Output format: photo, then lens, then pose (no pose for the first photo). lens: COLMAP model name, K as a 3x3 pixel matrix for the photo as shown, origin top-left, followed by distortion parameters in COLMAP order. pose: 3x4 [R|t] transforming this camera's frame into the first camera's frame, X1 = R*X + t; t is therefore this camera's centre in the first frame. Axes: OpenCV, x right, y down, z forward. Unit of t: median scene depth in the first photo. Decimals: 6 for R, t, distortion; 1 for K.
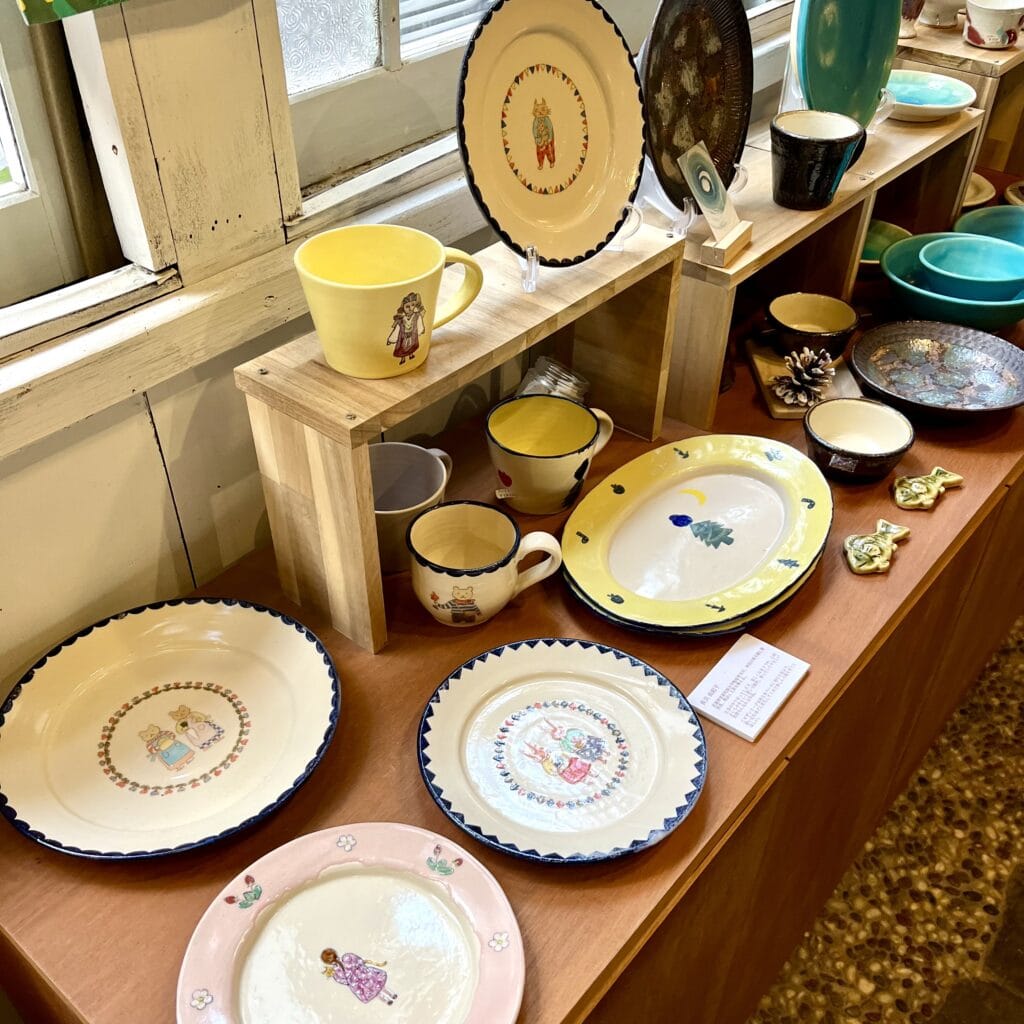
lens RADIAL K [[1042.4, 0, 509.3], [0, 1042.4, 568.1], [0, 0, 1]] dist [0.057991, -0.093409]
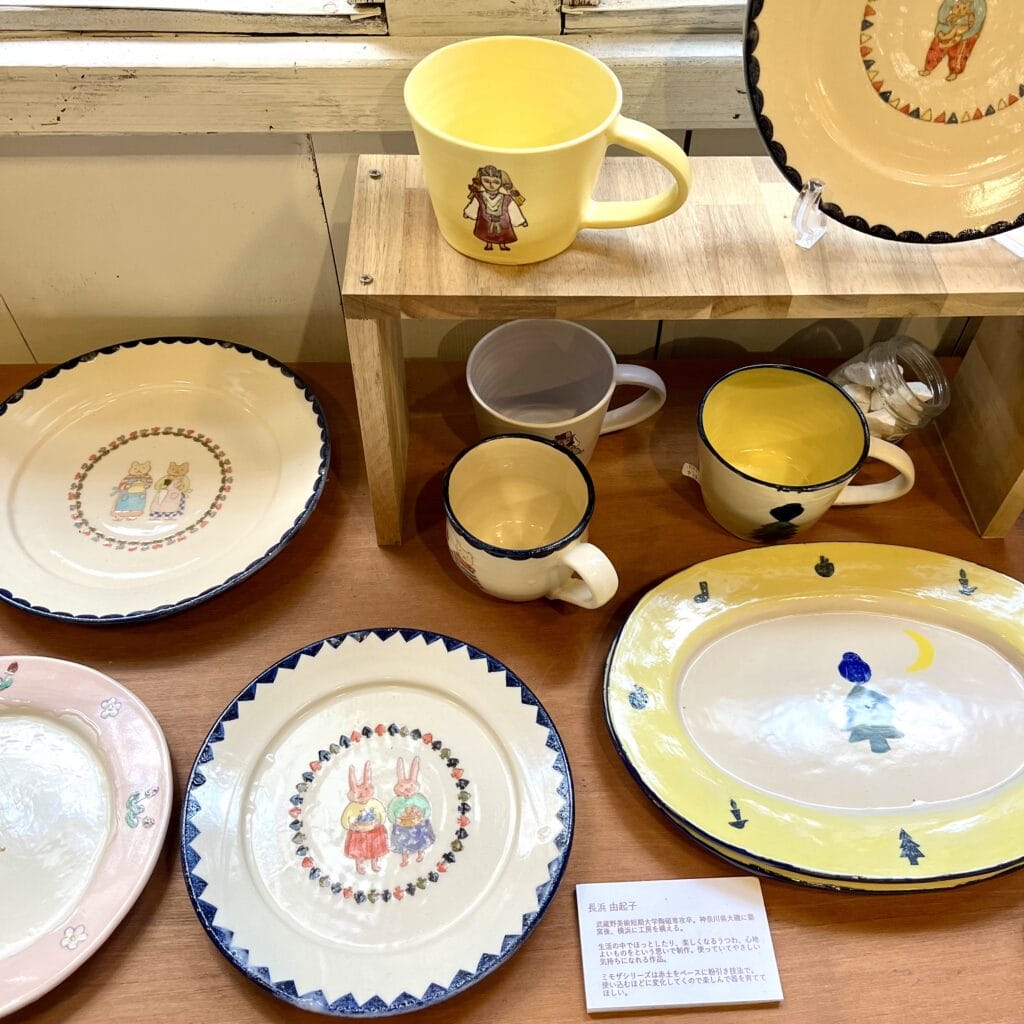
lens RADIAL K [[1051.1, 0, 510.7], [0, 1051.1, 460.0], [0, 0, 1]] dist [0.020558, -0.000810]
pose [[0.657053, 0.572886, -0.489983, 0.292568], [-0.496475, 0.817963, 0.290600, -0.253679], [0.567269, 0.052325, 0.821869, 0.370712]]
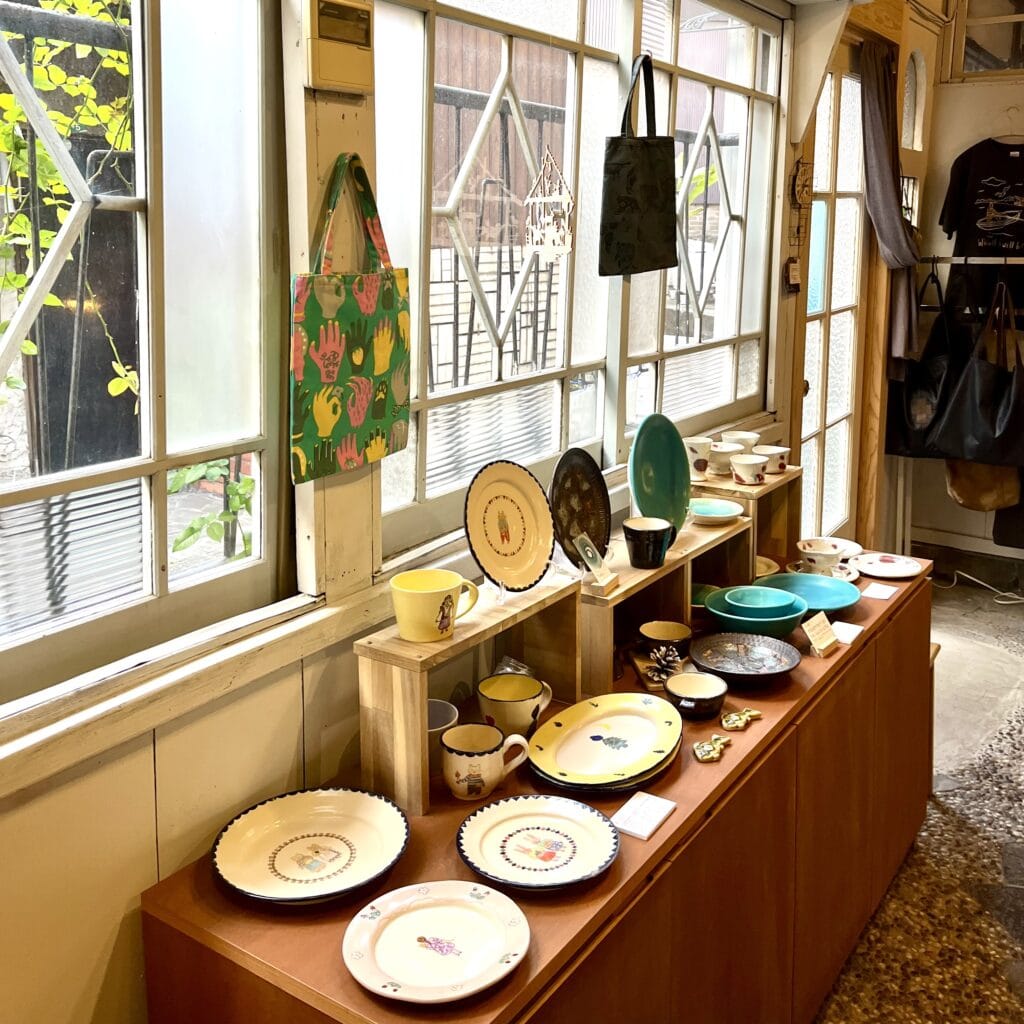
lens RADIAL K [[1044.0, 0, 514.0], [0, 1044.0, 337.3], [0, 0, 1]] dist [0.092766, -0.154420]
pose [[0.996138, -0.022087, 0.084972, -0.105954], [0.067303, 0.813594, -0.577525, 0.432630], [-0.056377, 0.581013, 0.811939, -0.807169]]
